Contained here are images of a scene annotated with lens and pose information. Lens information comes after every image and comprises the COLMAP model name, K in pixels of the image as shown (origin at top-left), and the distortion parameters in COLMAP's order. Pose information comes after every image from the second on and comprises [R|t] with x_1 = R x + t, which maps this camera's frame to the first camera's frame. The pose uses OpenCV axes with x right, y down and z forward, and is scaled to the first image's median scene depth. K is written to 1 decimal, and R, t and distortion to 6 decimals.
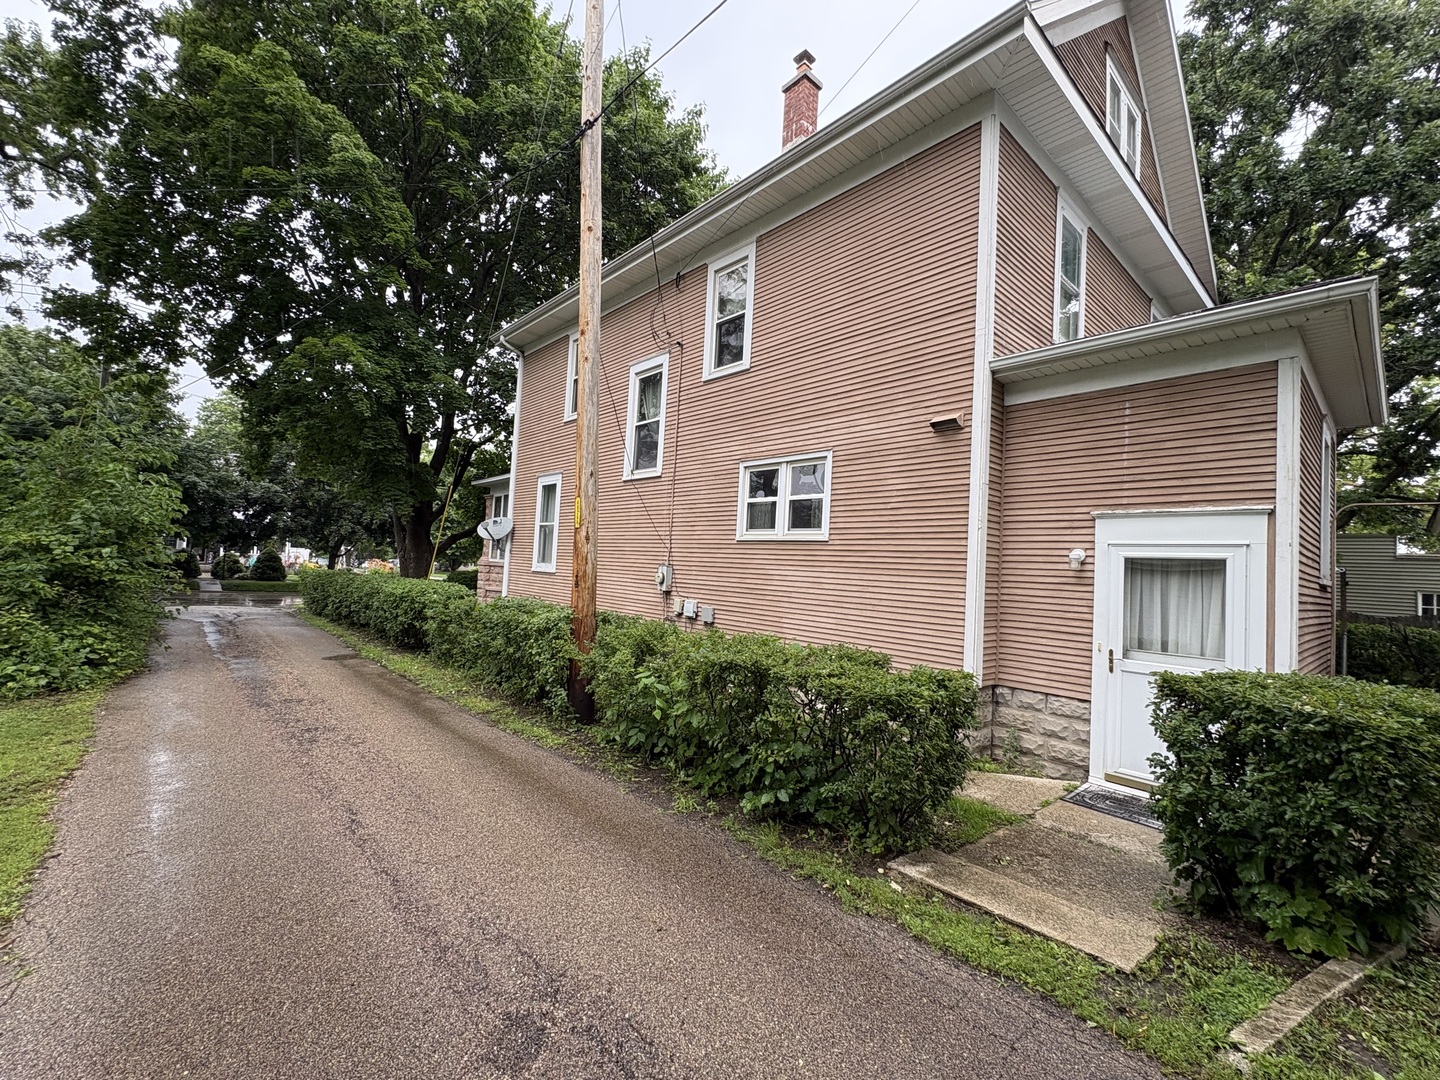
lens RADIAL K [[620.3, 0, 719.8], [0, 620.3, 539.6], [0, 0, 1]] dist [-0.002341, 0.001585]
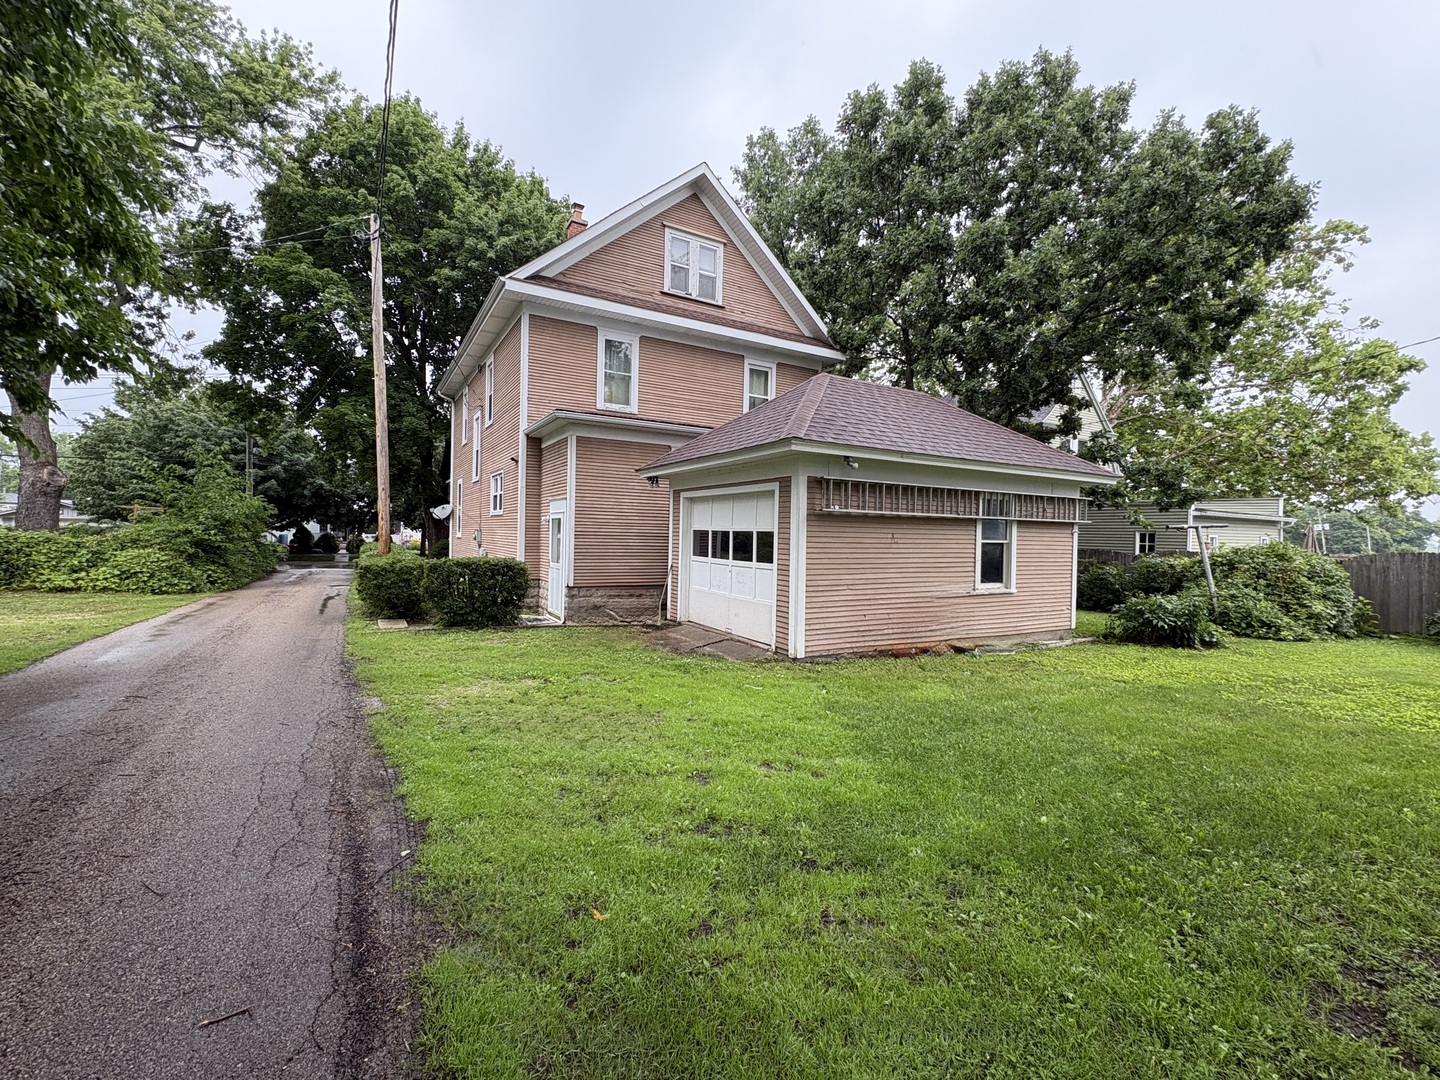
lens RADIAL K [[620.3, 0, 719.8], [0, 620.3, 537.9], [0, 0, 1]] dist [-0.002341, 0.001585]
pose [[0.979093, -0.032549, -0.200792, 0.650521], [0.042122, 0.998161, 0.043587, 0.010043], [0.199004, -0.051134, 0.978664, -0.428301]]
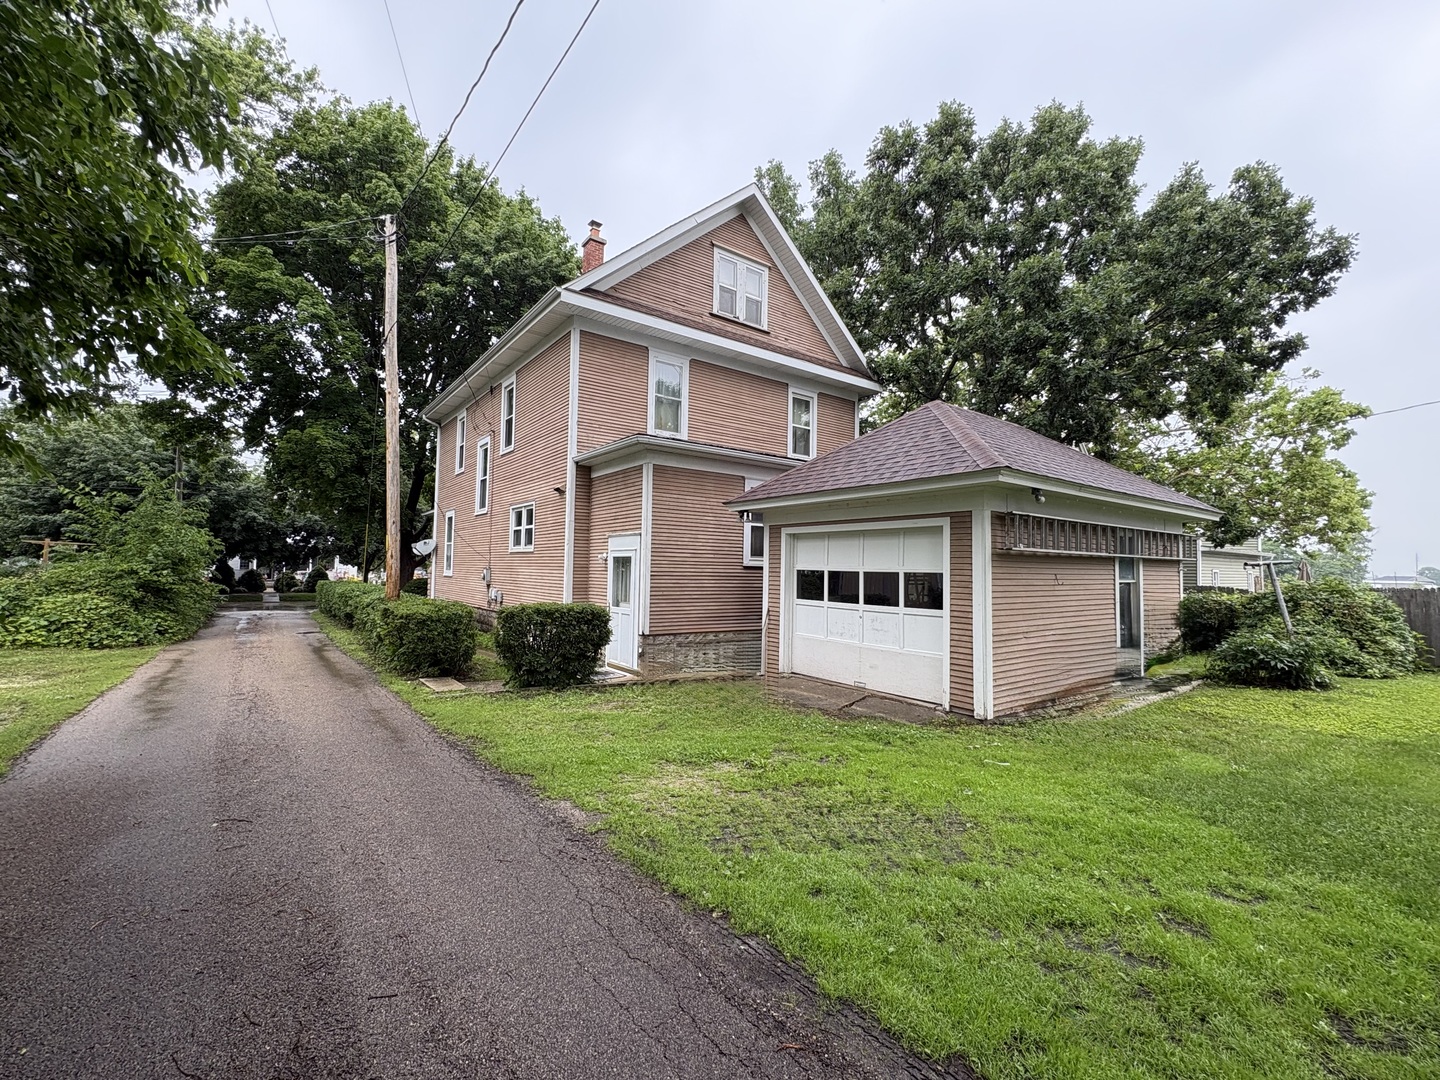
lens RADIAL K [[620.3, 0, 719.9], [0, 620.3, 537.2], [0, 0, 1]] dist [-0.002341, 0.001585]
pose [[0.995045, -0.042389, -0.089934, 0.447870], [0.041934, 0.999096, -0.006951, -0.002310], [0.090147, 0.003145, 0.995923, -0.376065]]
